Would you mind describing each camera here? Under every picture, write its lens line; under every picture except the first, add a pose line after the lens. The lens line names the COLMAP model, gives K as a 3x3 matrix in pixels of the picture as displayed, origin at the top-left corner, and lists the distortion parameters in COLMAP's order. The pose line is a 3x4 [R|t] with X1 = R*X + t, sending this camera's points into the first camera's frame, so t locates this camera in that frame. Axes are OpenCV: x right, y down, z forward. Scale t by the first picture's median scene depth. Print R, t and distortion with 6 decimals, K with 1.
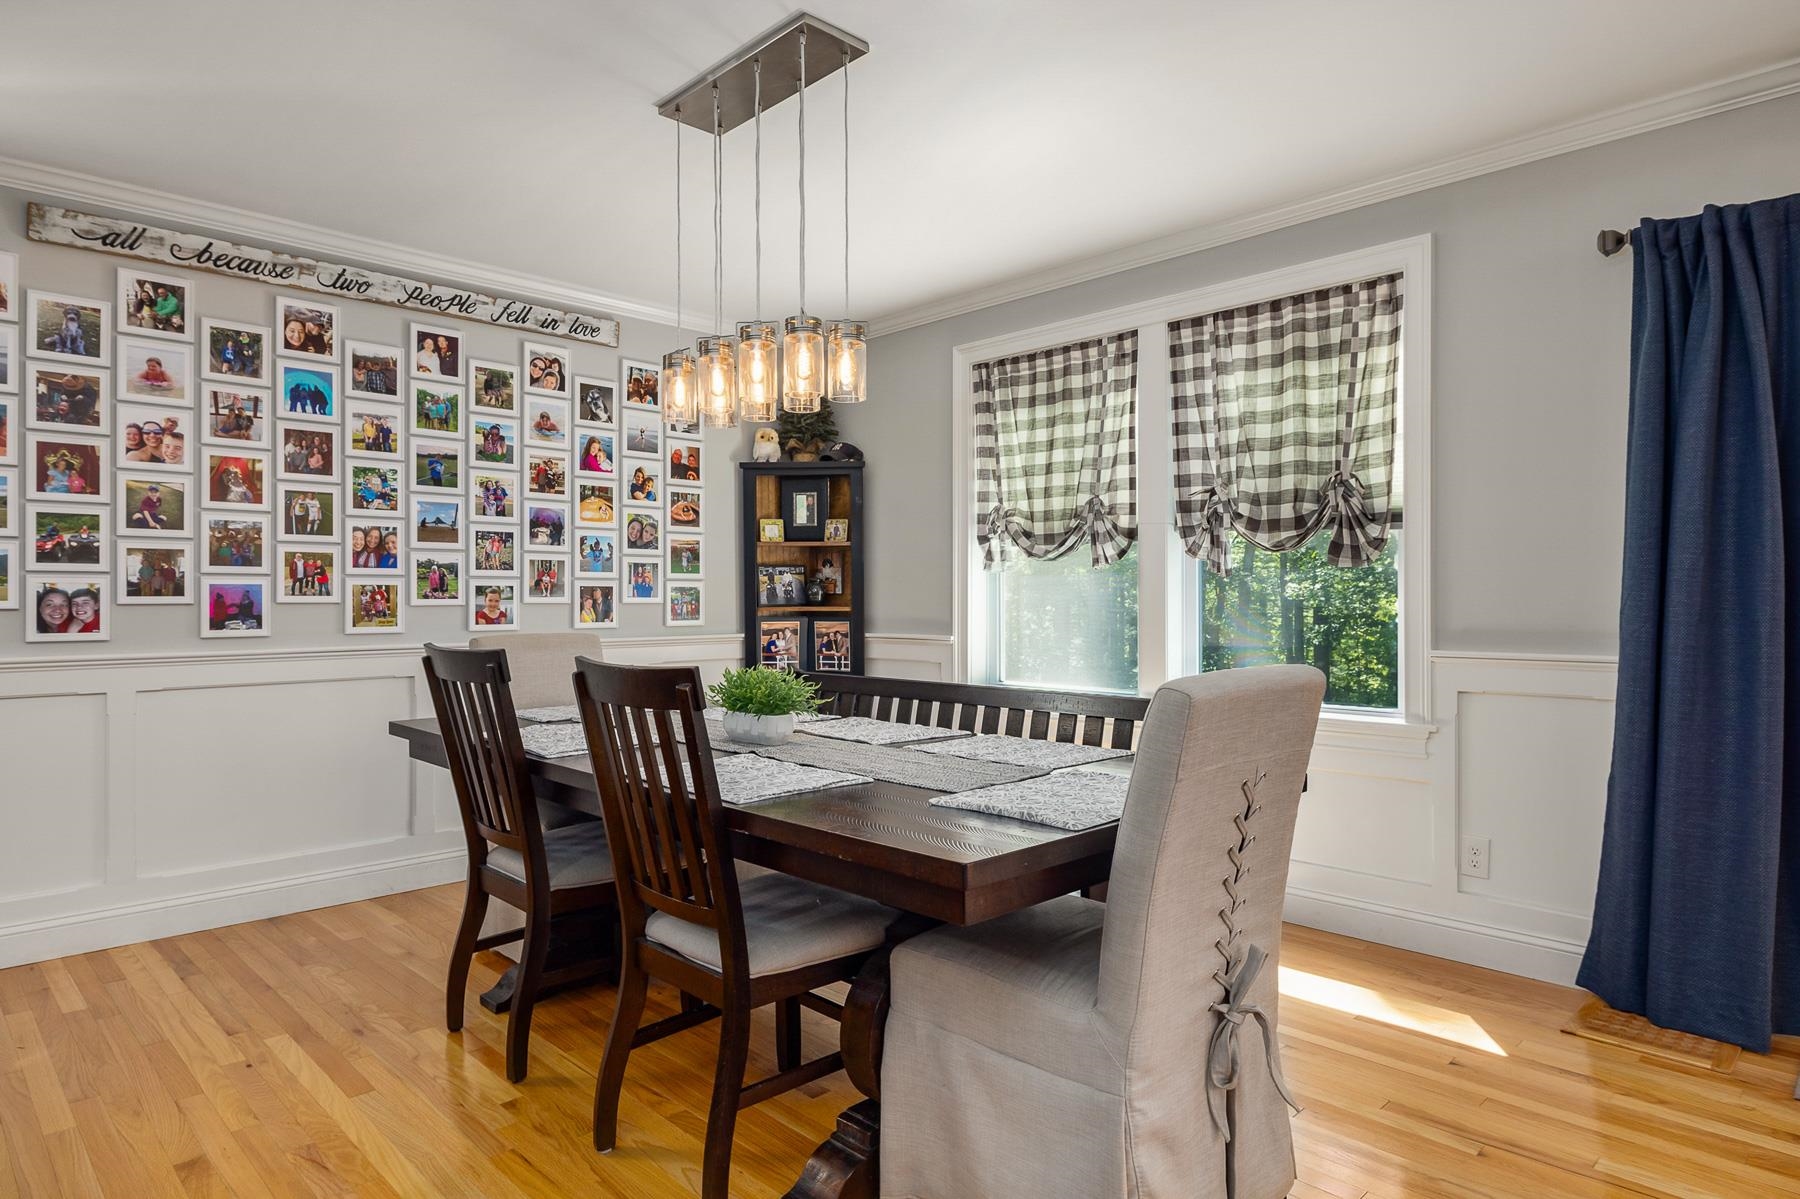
lens RADIAL K [[1034.9, 0, 902.4], [0, 1034.9, 597.8], [0, 0, 1]] dist [-0.001236, 0.000670]
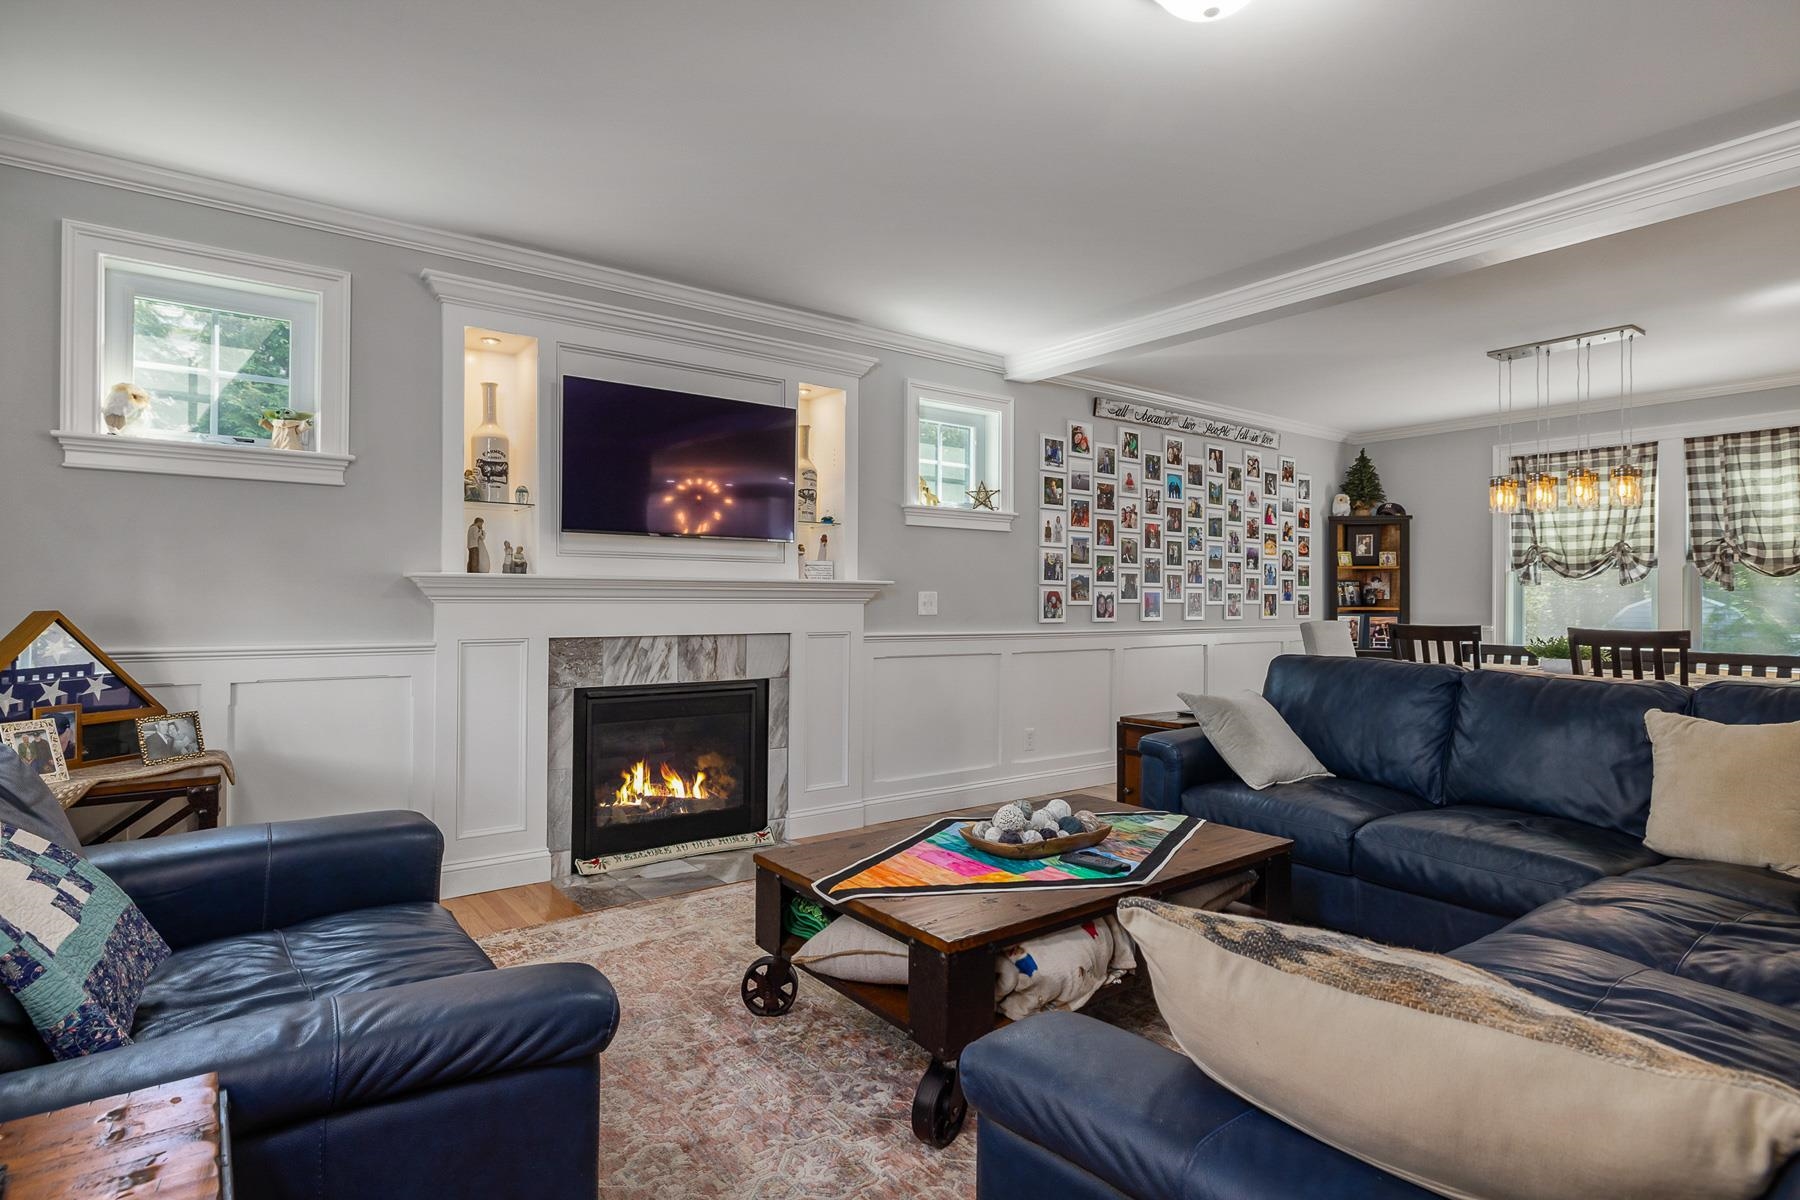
lens RADIAL K [[930.8, 0, 897.5], [0, 930.8, 596.5], [0, 0, 1]] dist [-0.003166, 0.000825]
pose [[0.991592, 0.005889, -0.129266, -0.788079], [-0.006472, 0.999971, -0.004095, 0.003481], [0.129238, 0.004897, 0.991602, -0.634008]]
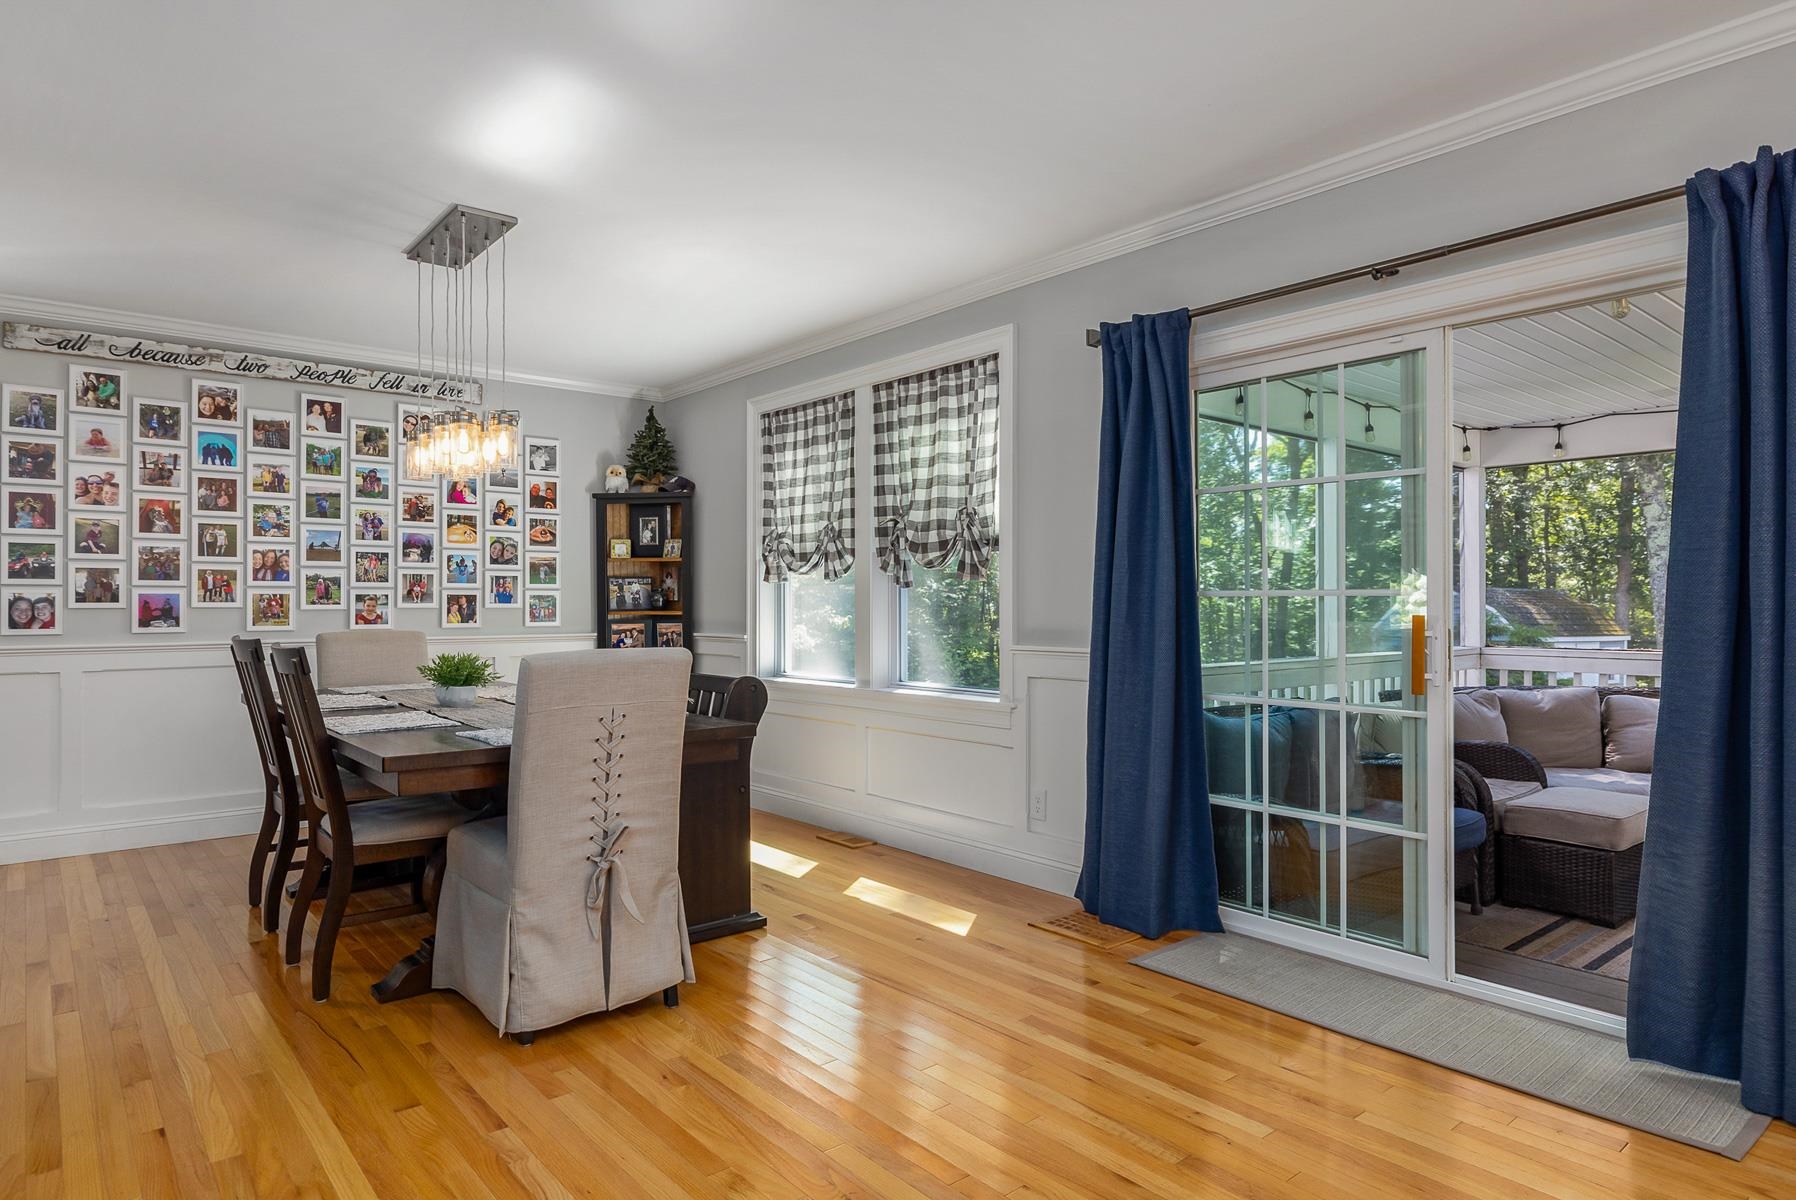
lens RADIAL K [[1032.6, 0, 907.1], [0, 1032.6, 598.9], [0, 0, 1]] dist [-0.001236, 0.000670]
pose [[0.997247, 0.000465, -0.074144, 0.382978], [-0.000751, 0.999992, -0.003833, -0.001839], [0.074142, 0.003878, 0.997240, -0.241320]]
